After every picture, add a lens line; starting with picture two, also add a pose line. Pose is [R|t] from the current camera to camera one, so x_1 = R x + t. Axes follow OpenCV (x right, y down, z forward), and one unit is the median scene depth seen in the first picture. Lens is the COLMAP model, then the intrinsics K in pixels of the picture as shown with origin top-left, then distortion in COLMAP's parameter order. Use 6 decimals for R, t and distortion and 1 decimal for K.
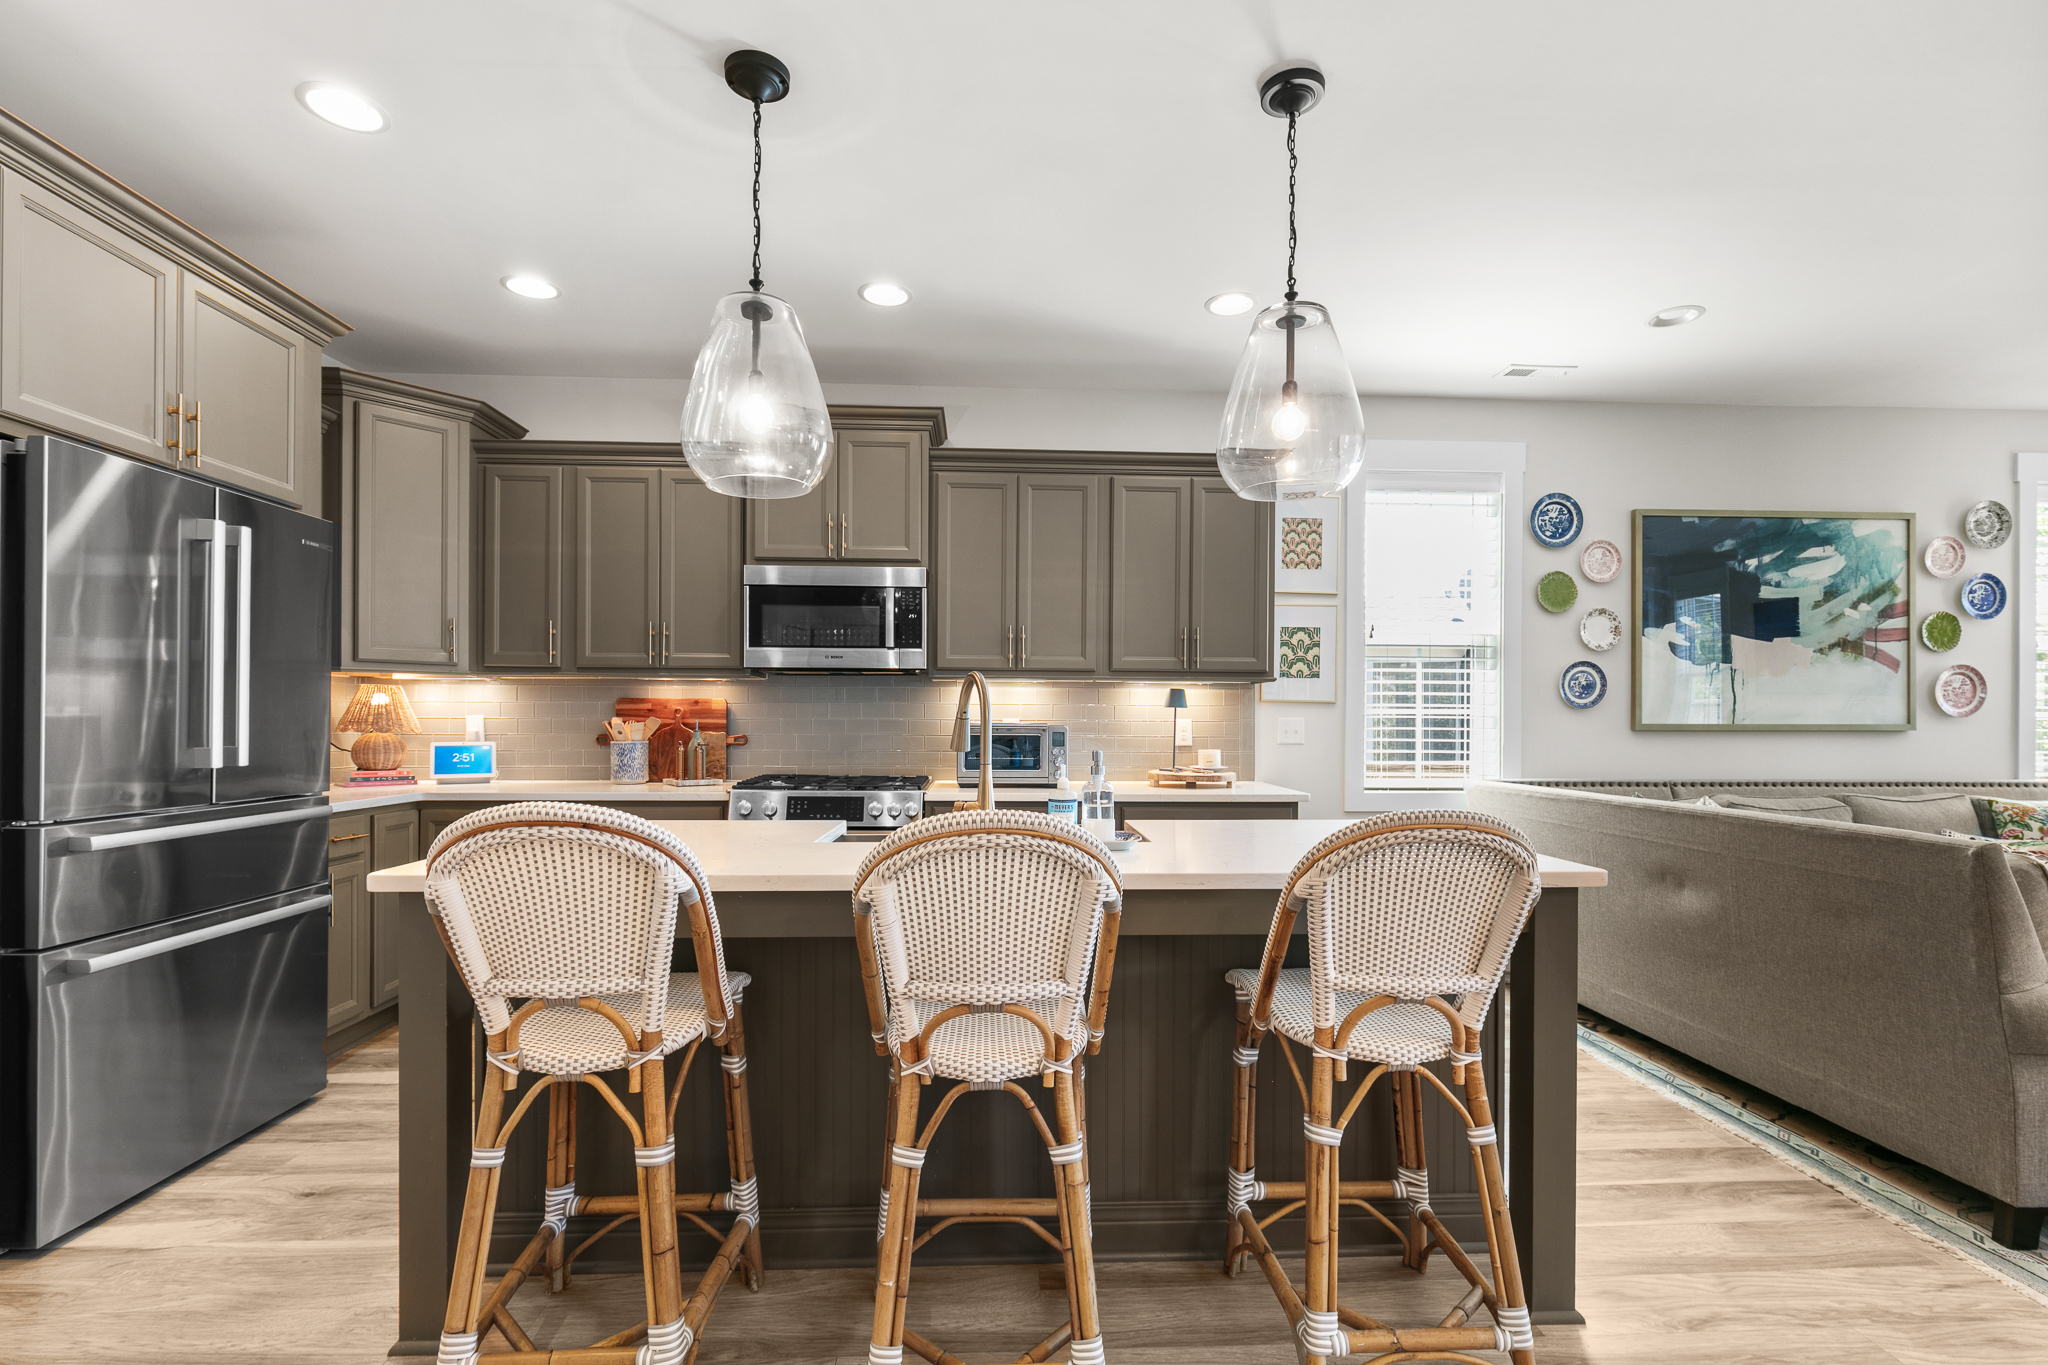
lens RADIAL K [[937.7, 0, 1016.1], [0, 937.7, 712.5], [0, 0, 1]] dist [0.005210, -0.001813]
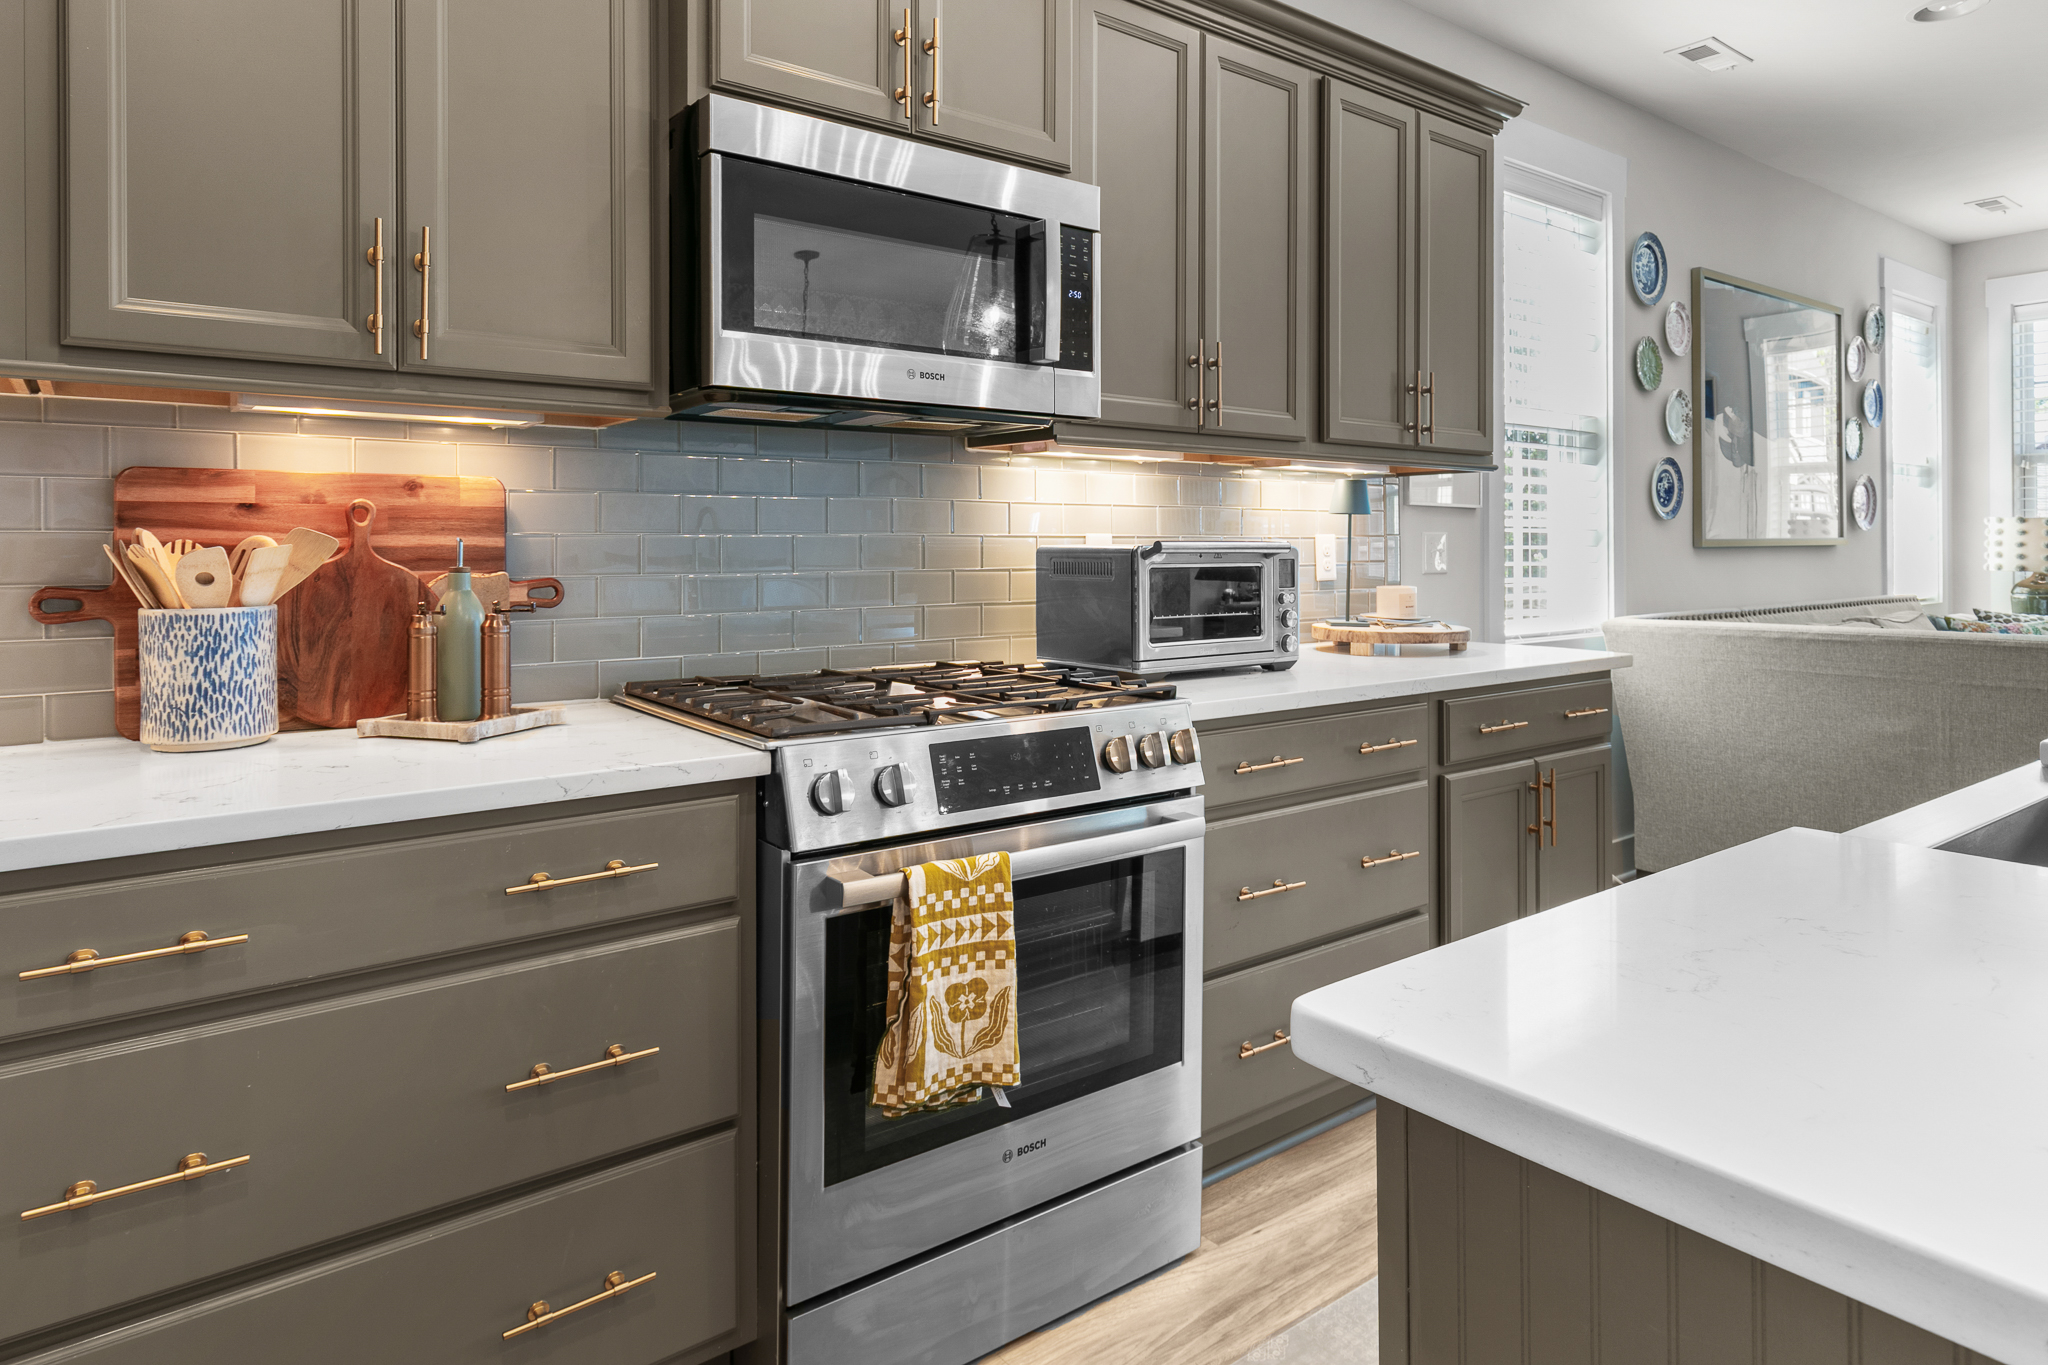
lens RADIAL K [[1182.6, 0, 981.1], [0, 1182.6, 550.7], [0, 0, 1]] dist [0.008094, -0.000056]
pose [[0.821150, -0.010209, 0.570621, -0.422153], [-0.000917, 0.999815, 0.019208, 0.004316], [-0.570712, -0.016295, 0.820989, 0.529621]]
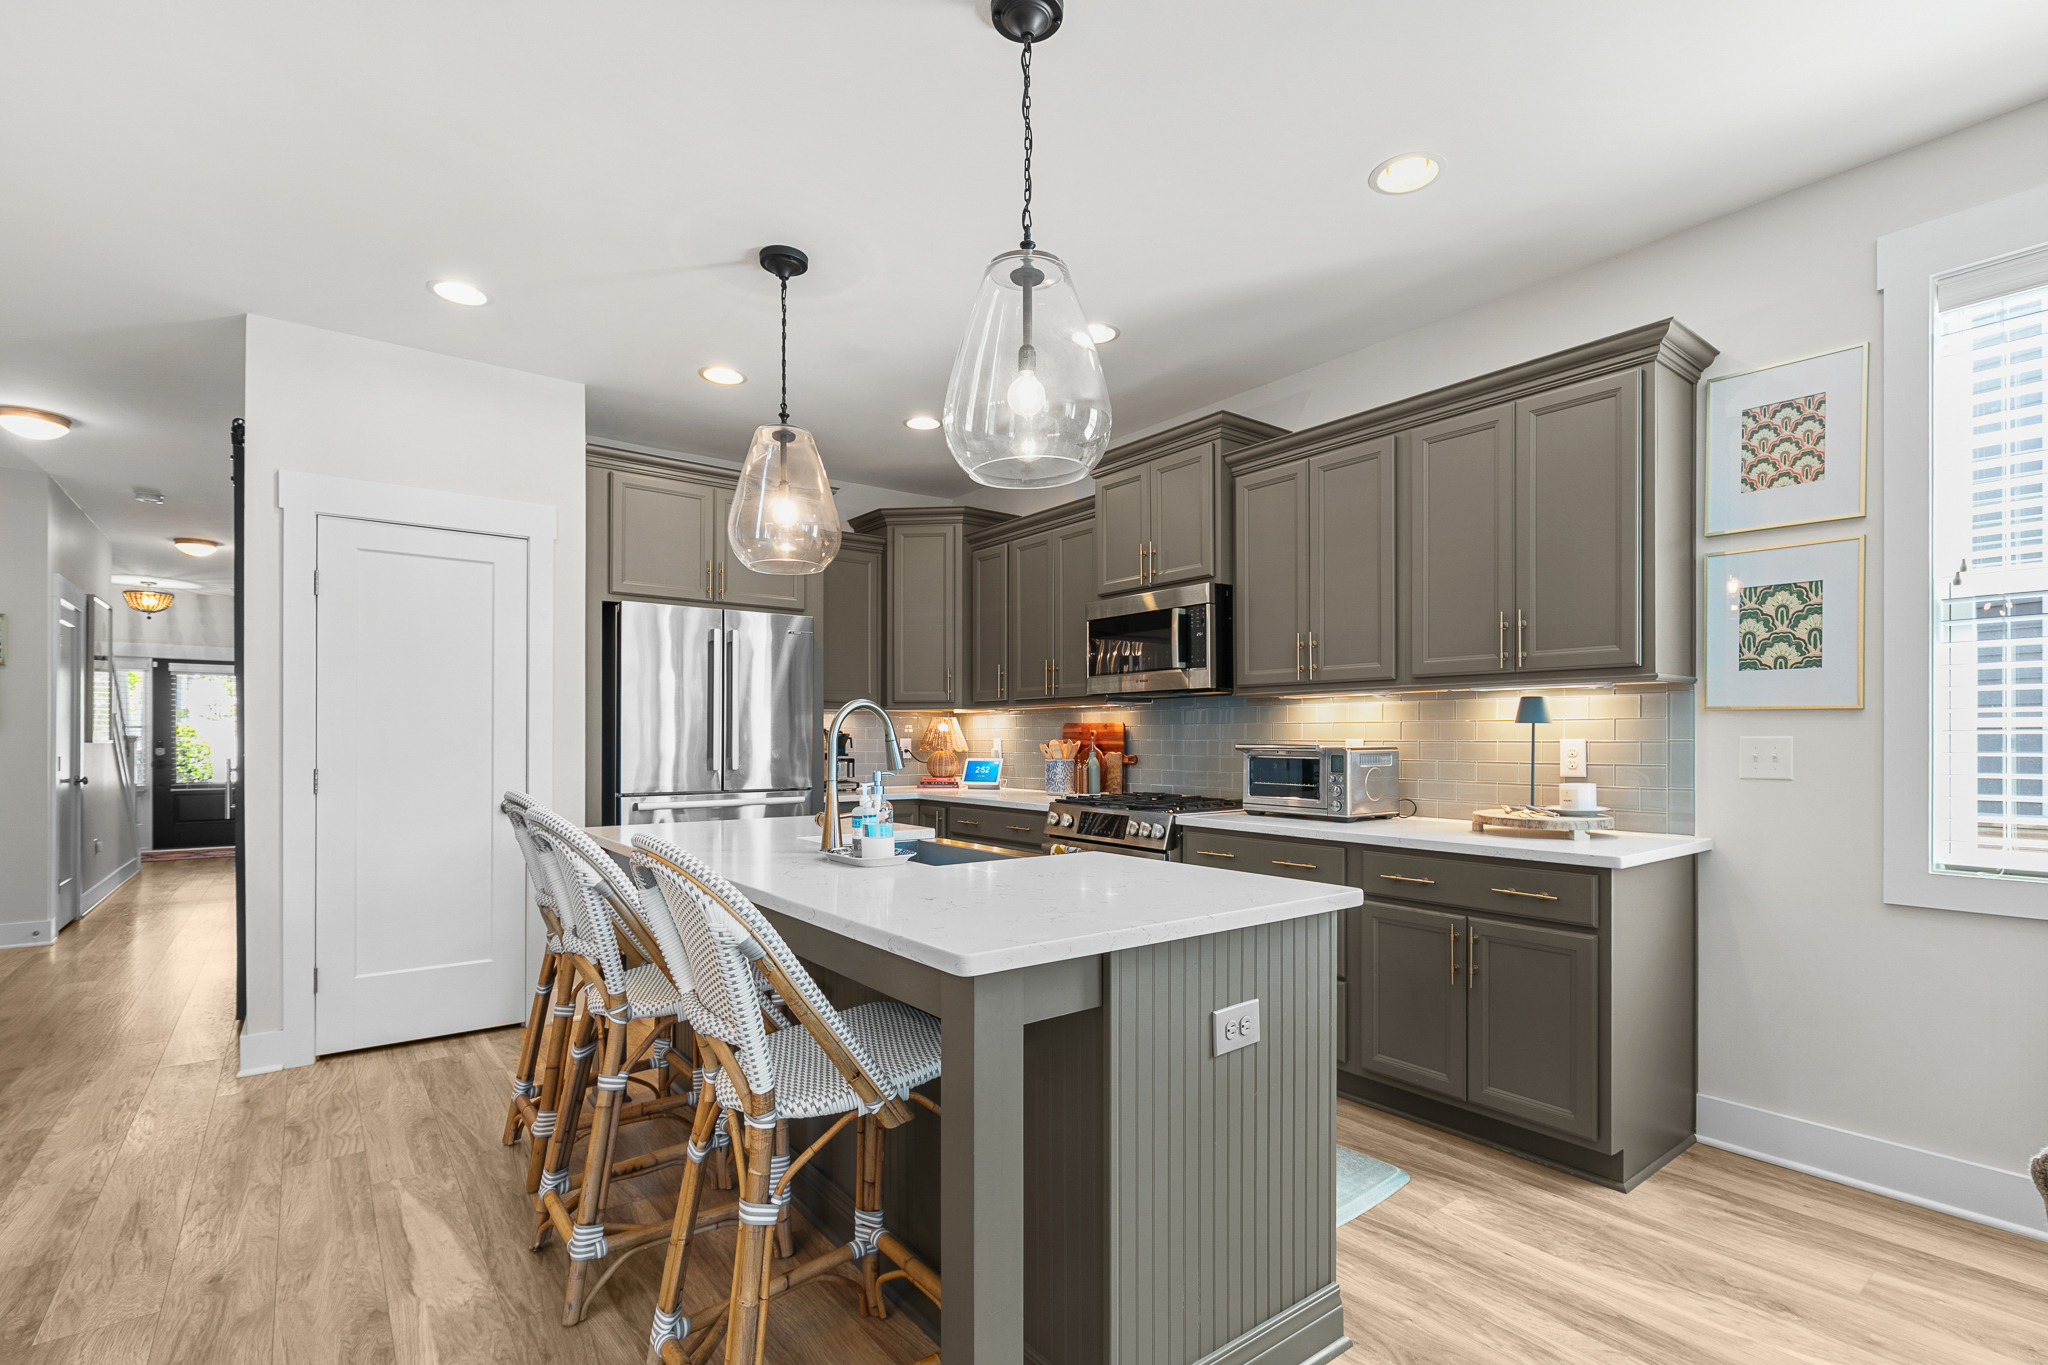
lens RADIAL K [[937.7, 0, 1011.9], [0, 937.7, 729.0], [0, 0, 1]] dist [0.005210, -0.001813]
pose [[0.576969, -0.012929, -0.816664, 0.521224], [0.013410, 0.999890, -0.006356, -0.001240], [0.816656, -0.007284, 0.577078, 0.258979]]
